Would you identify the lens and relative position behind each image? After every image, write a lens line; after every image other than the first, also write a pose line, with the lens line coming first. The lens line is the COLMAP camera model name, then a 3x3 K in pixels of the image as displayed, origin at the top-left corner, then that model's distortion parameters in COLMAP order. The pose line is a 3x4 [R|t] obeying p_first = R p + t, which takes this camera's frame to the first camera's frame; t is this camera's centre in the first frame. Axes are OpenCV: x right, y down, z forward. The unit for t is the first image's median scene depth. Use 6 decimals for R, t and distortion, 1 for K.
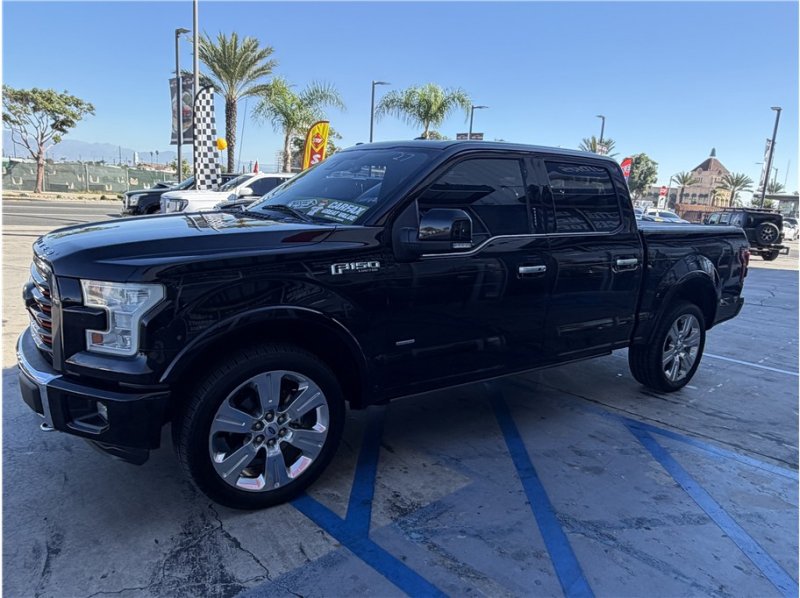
lens RADIAL K [[571.9, 0, 405.2], [0, 571.9, 295.3], [0, 0, 1]] dist [0.014406, -0.027412]
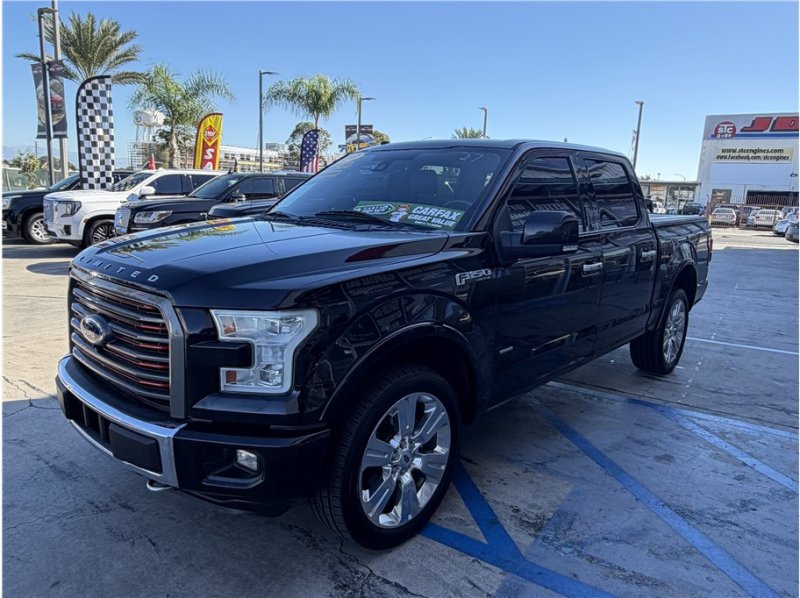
lens RADIAL K [[571.9, 0, 397.5], [0, 571.9, 302.7], [0, 0, 1]] dist [0.014406, -0.027412]
pose [[0.978256, -0.061875, 0.197955, -0.265943], [0.056776, 0.997895, 0.031338, -0.028394], [-0.199477, -0.019418, 0.979710, 0.070722]]
